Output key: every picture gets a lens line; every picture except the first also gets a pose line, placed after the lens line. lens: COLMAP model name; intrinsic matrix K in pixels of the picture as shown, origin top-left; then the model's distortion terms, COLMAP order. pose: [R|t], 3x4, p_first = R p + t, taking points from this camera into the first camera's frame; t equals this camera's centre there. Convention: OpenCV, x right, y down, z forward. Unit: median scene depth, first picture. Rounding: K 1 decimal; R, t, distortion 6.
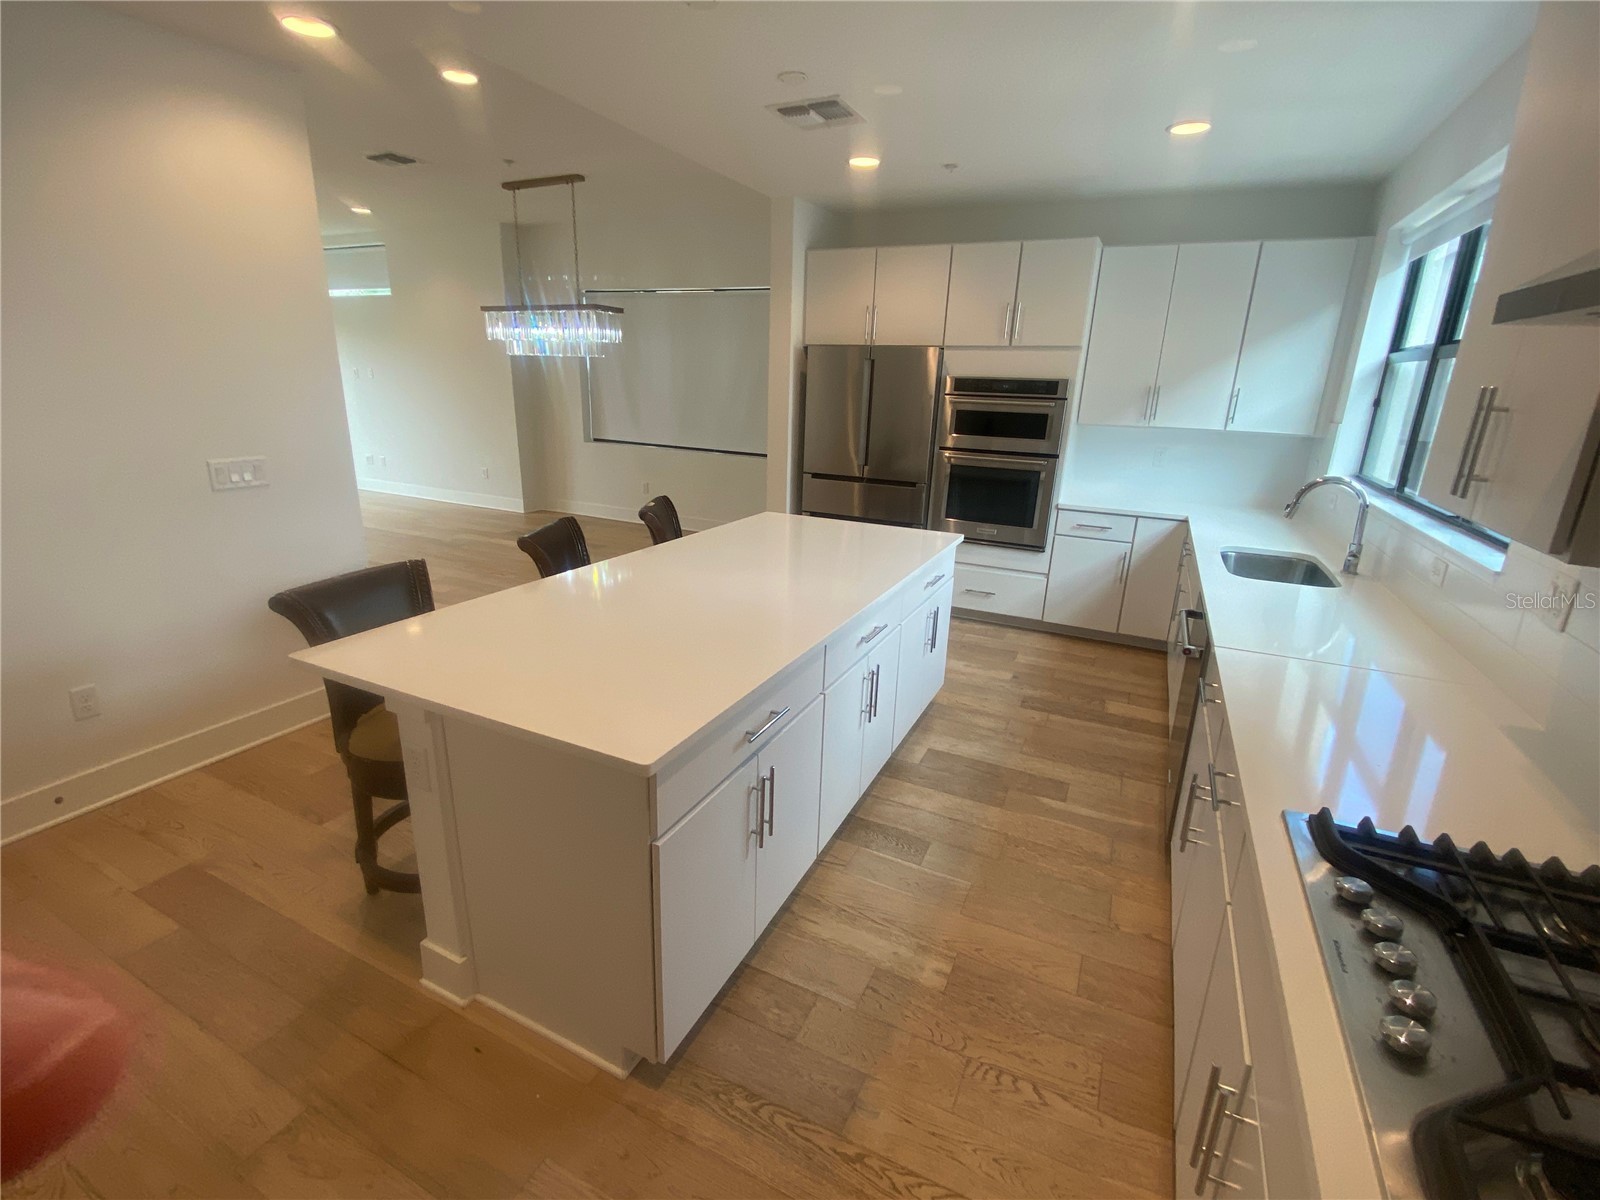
lens RADIAL K [[711.2, 0, 800.0], [0, 711.2, 600.0], [0, 0, 1]] dist [0.036646, -0.029458]
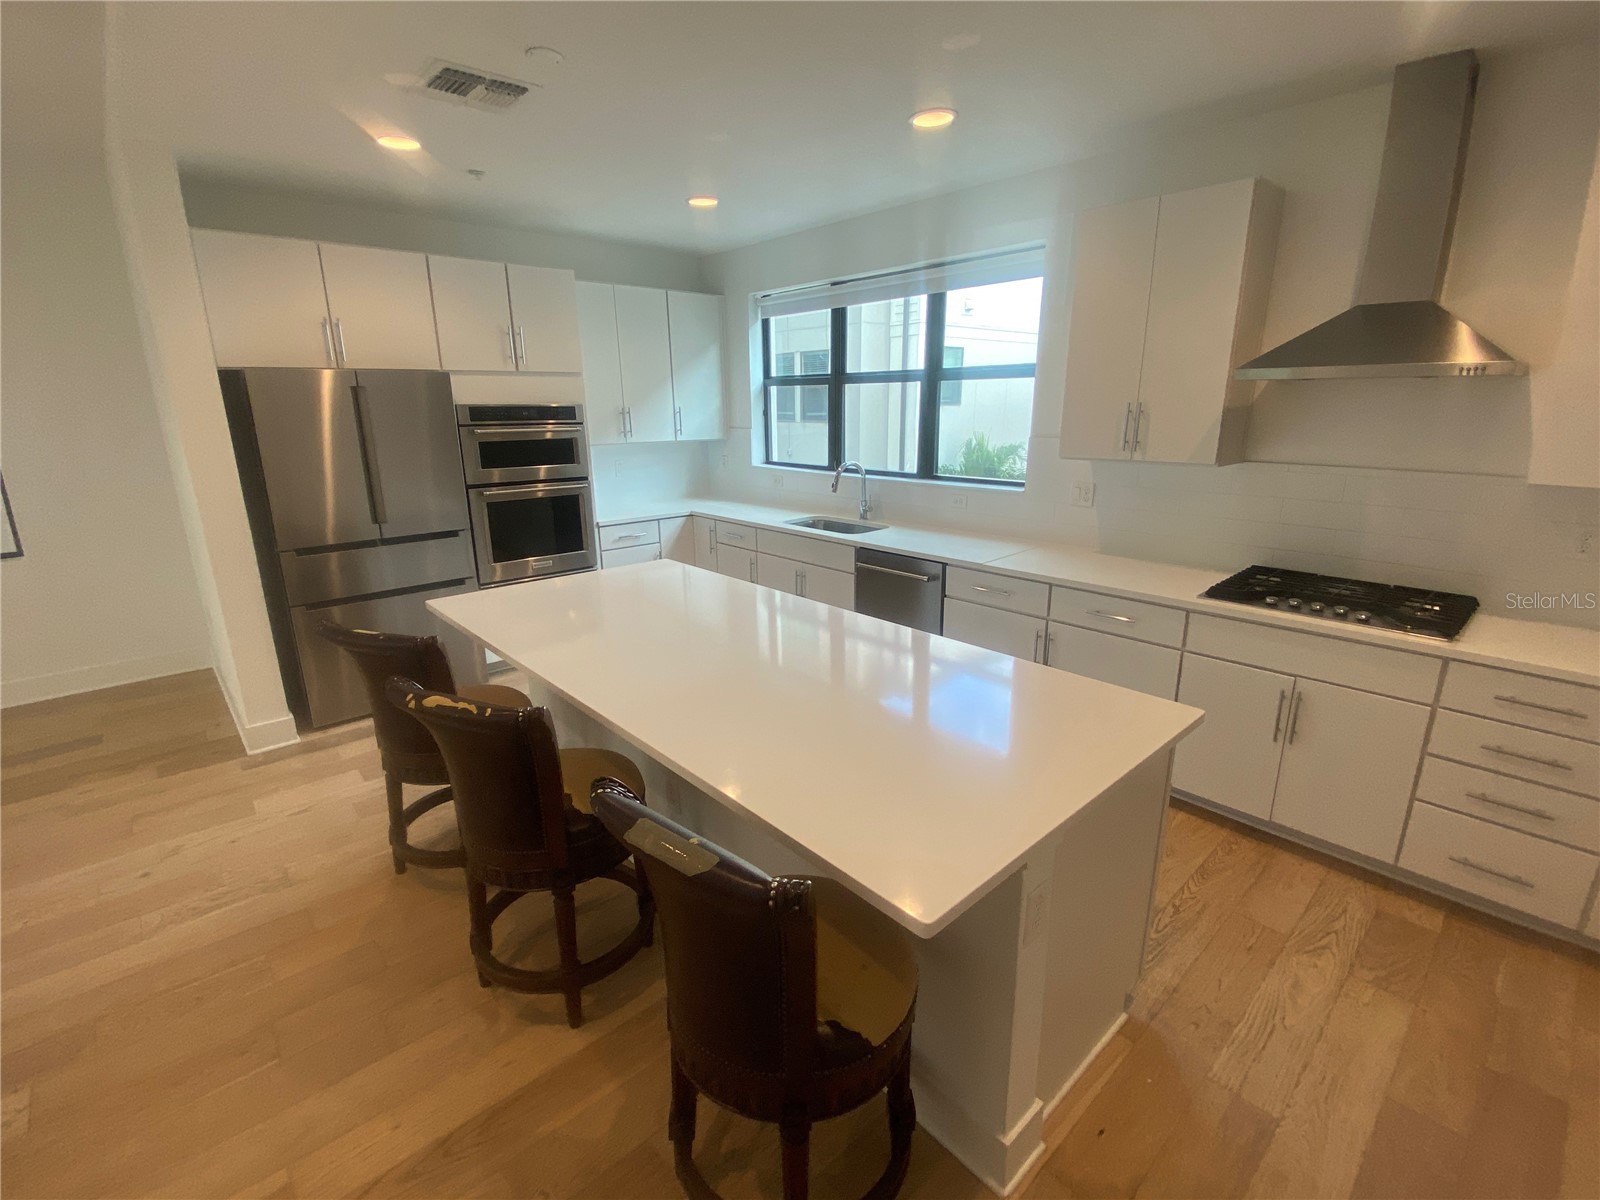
lens RADIAL K [[711.2, 0, 800.0], [0, 711.2, 600.0], [0, 0, 1]] dist [0.036646, -0.029458]
pose [[0.373197, -0.286000, 0.882569, -0.480059], [0.298768, 0.937669, 0.177521, -0.125030], [-0.878329, 0.197433, 0.435383, 0.309862]]
